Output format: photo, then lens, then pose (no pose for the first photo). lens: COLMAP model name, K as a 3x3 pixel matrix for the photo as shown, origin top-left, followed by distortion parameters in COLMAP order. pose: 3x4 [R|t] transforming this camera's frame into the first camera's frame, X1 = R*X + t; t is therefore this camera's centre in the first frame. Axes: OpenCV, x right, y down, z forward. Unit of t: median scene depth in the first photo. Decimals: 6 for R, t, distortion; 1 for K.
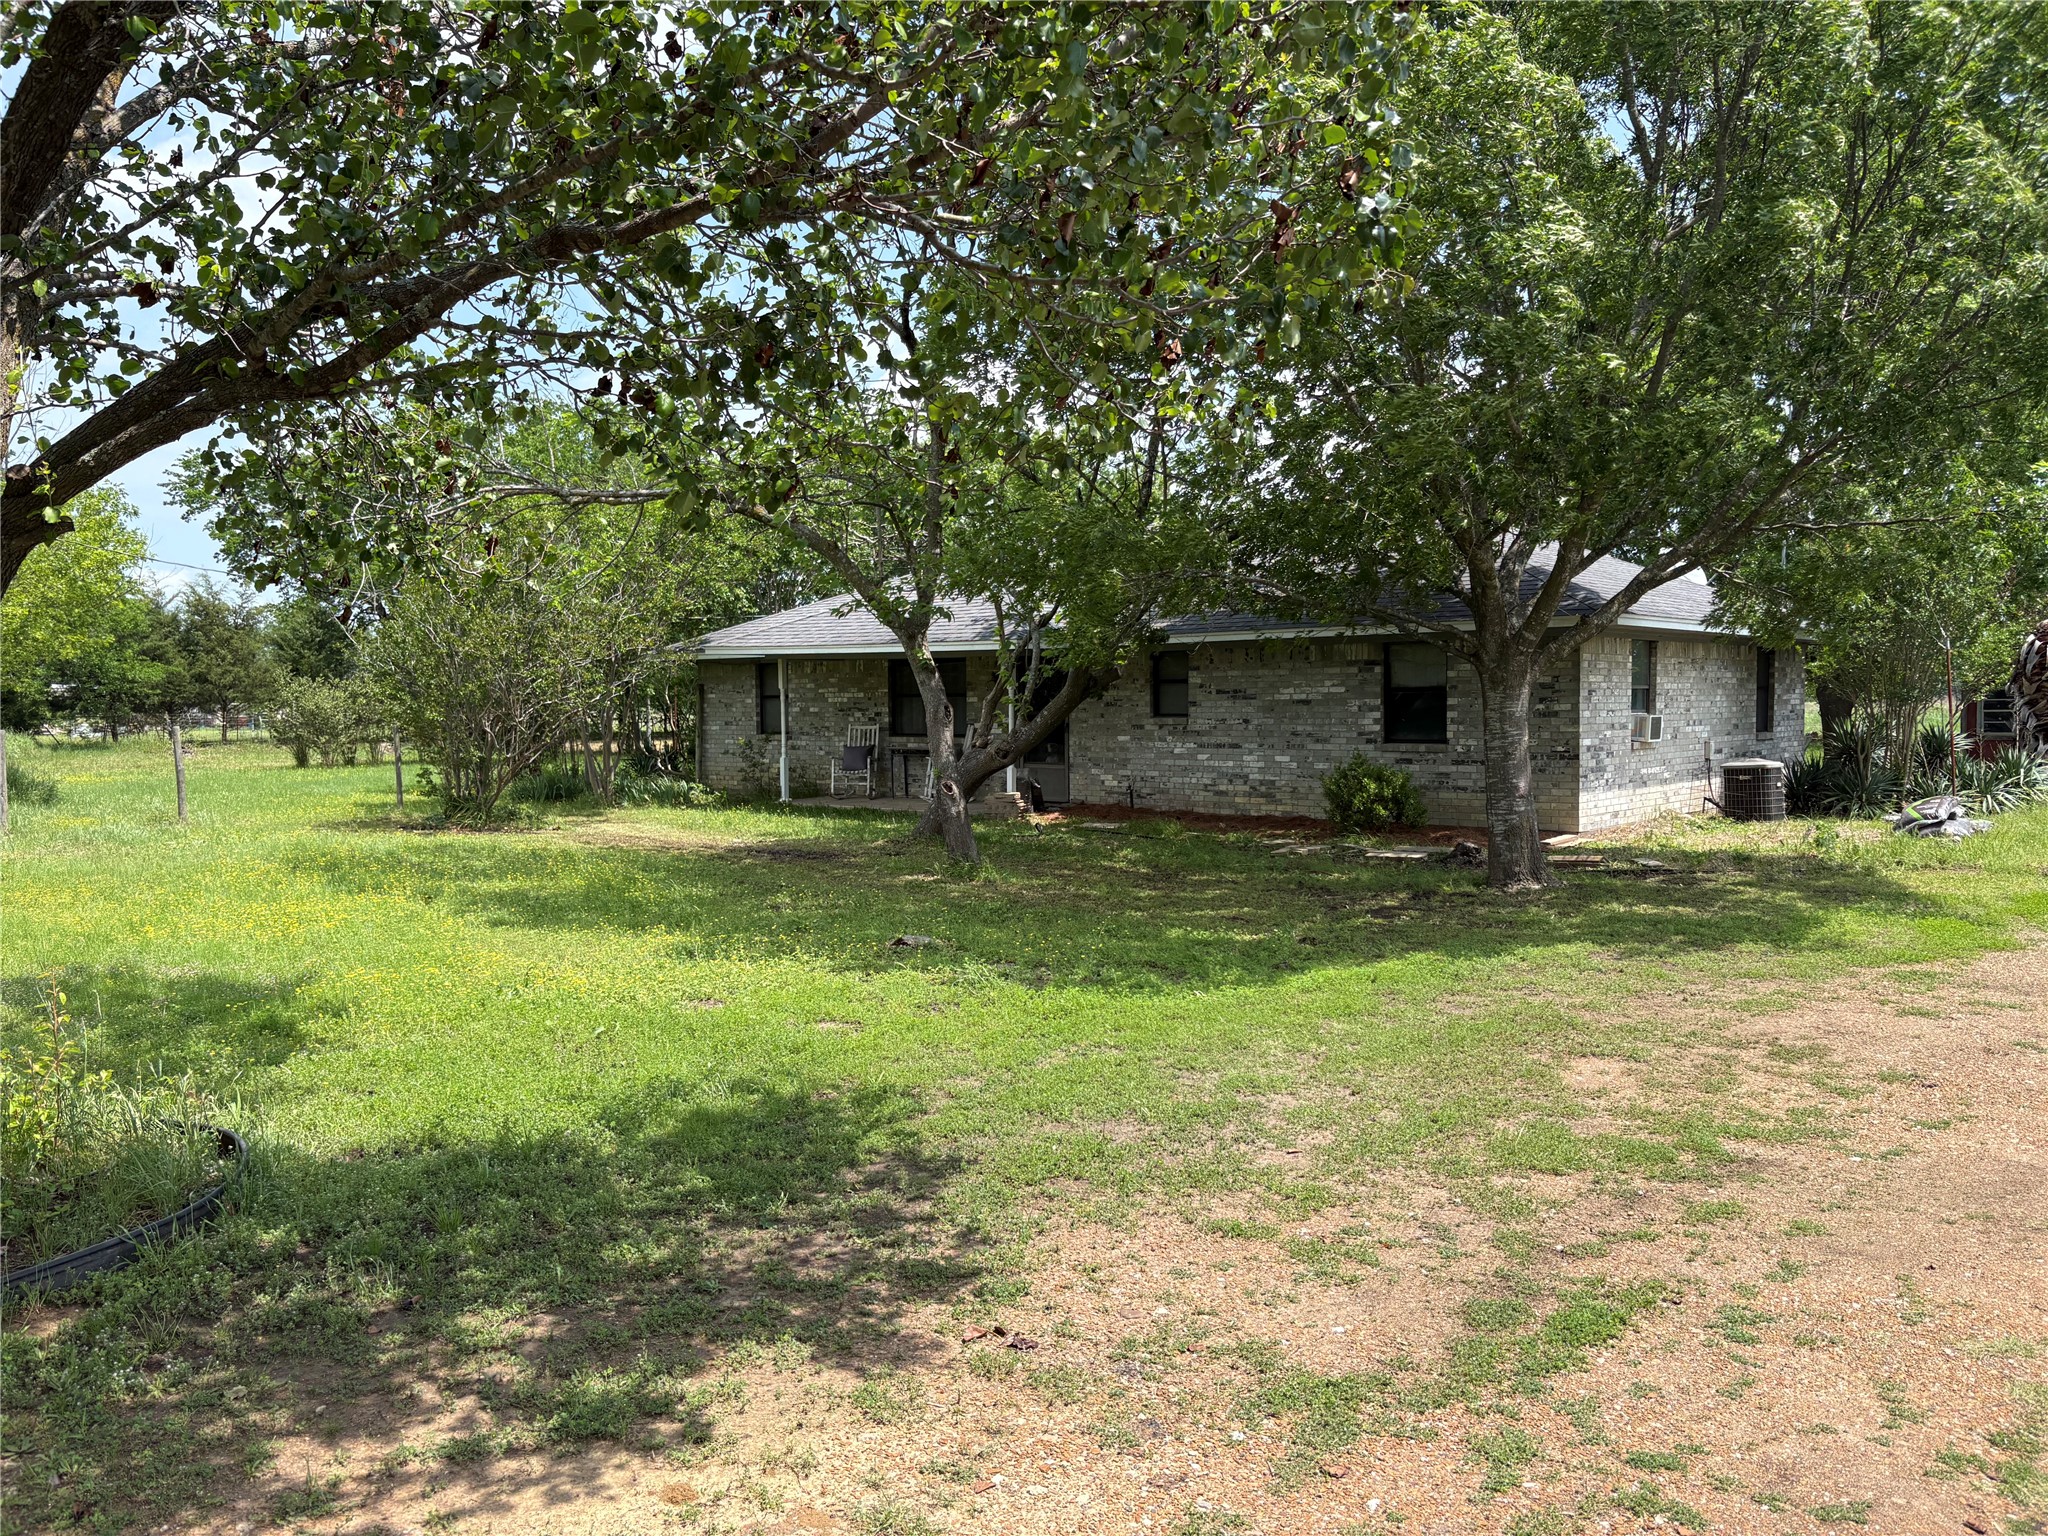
lens RADIAL K [[1556.3, 0, 1023.6], [0, 1556.3, 764.3], [0, 0, 1]] dist [-0.007634, -0.009332]
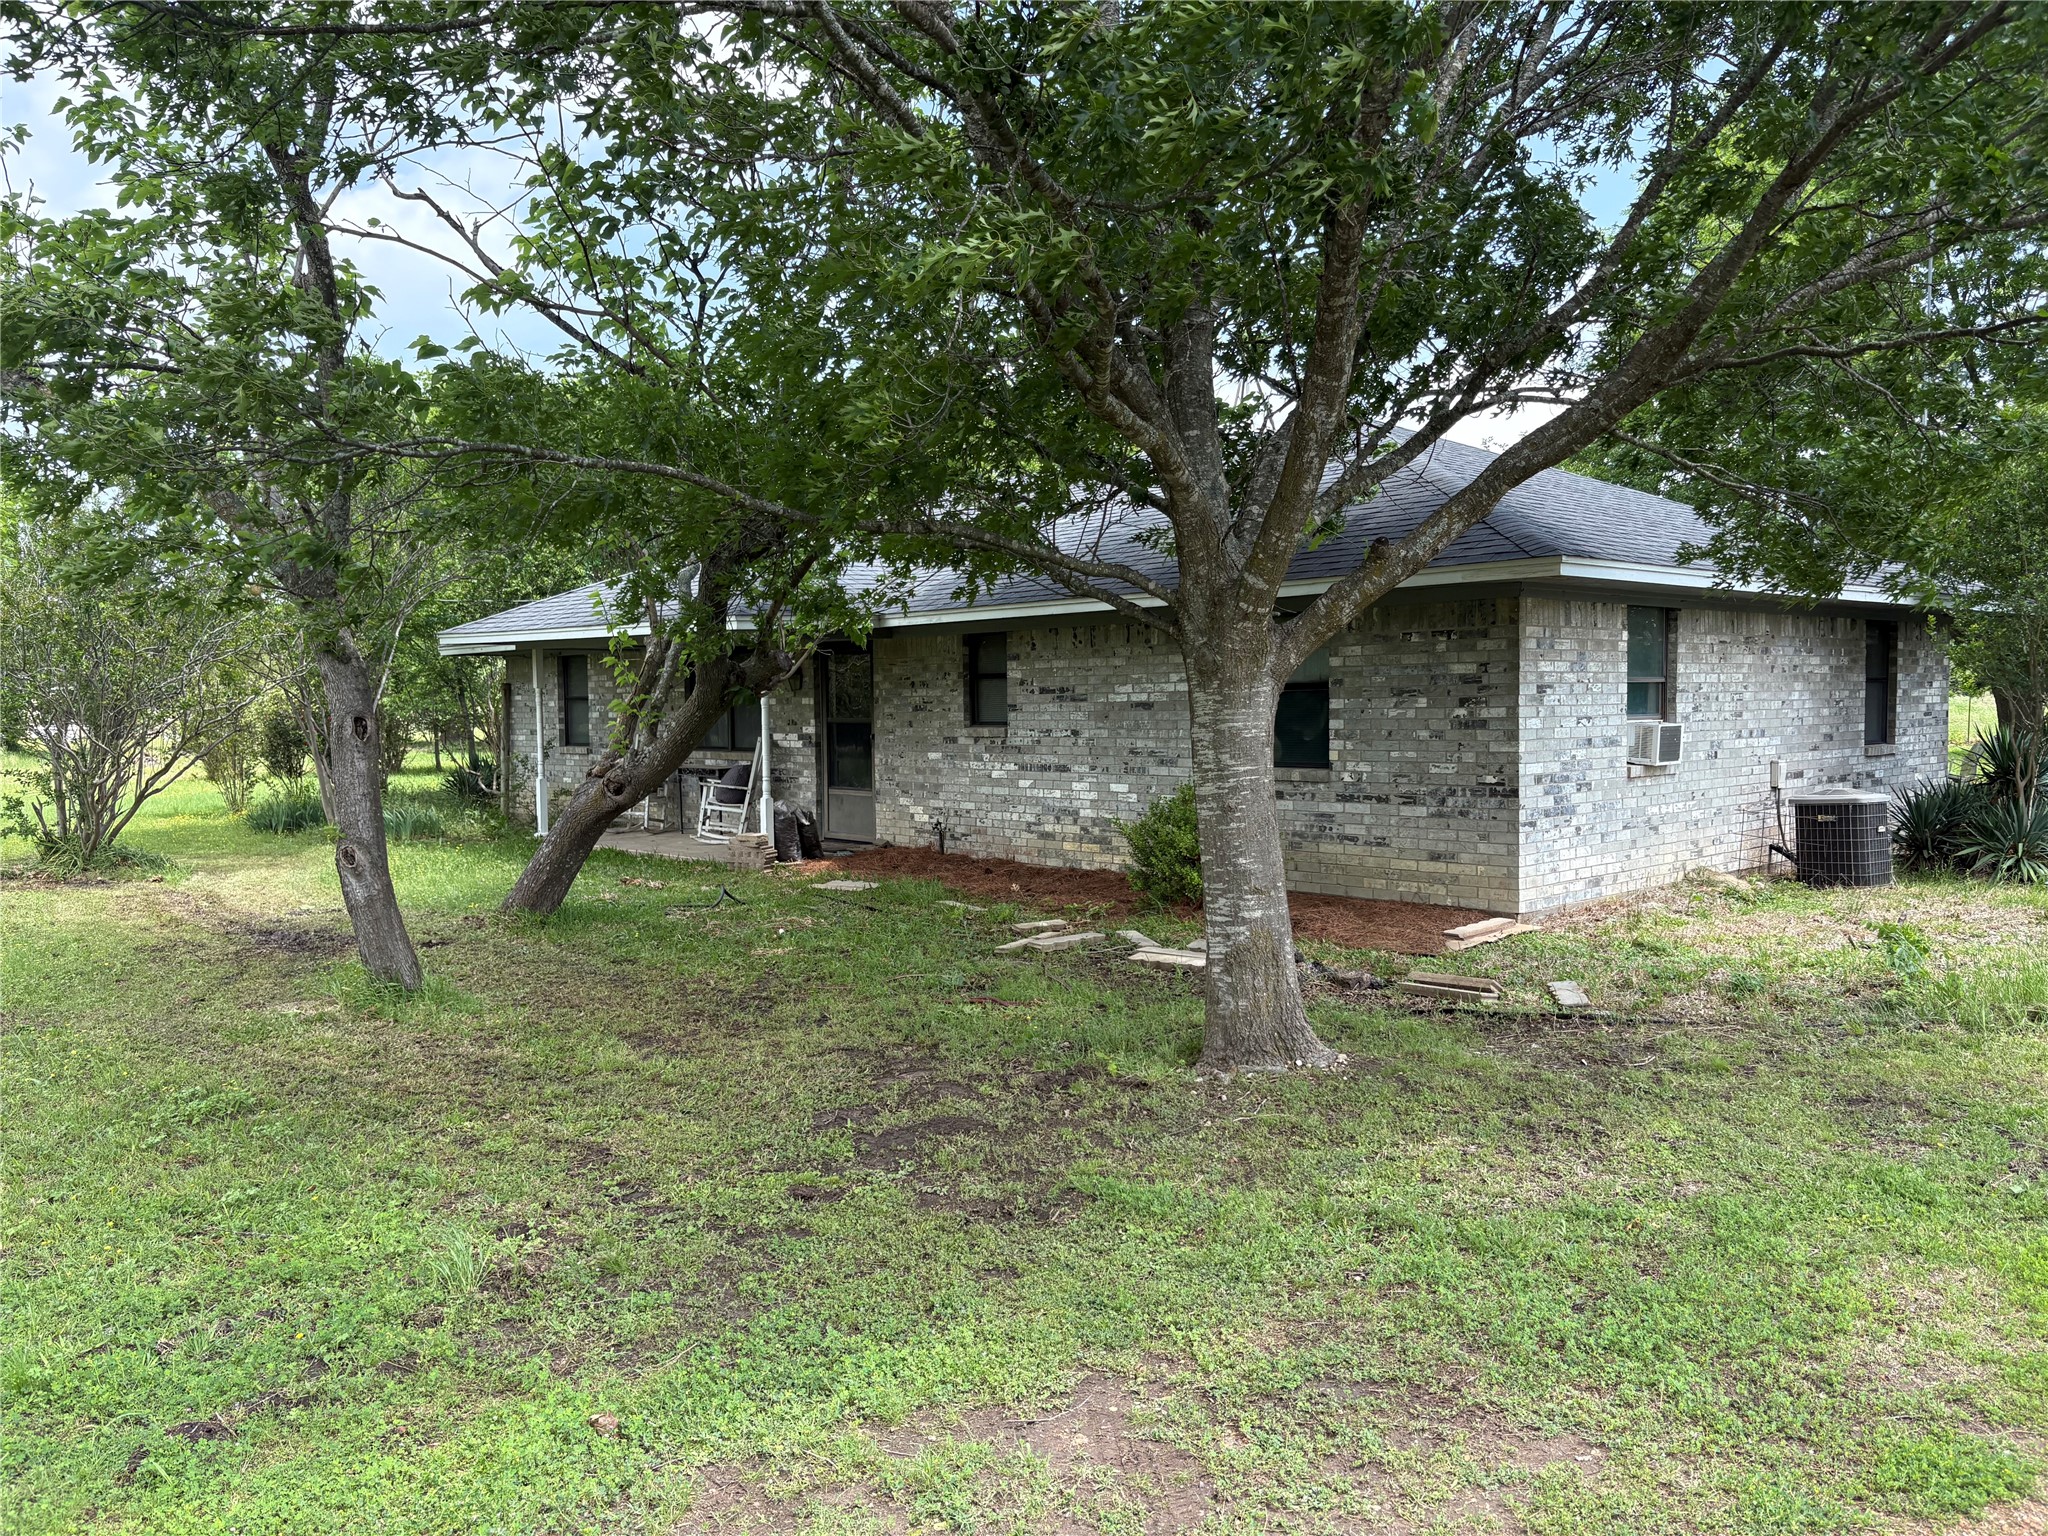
lens RADIAL K [[1556.3, 0, 1024.3], [0, 1556.3, 765.2], [0, 0, 1]] dist [-0.007634, -0.009332]
pose [[0.993818, -0.000993, -0.111014, 0.210383], [0.001254, 0.999997, 0.002279, -0.015997], [0.111011, -0.002404, 0.993816, 0.329516]]
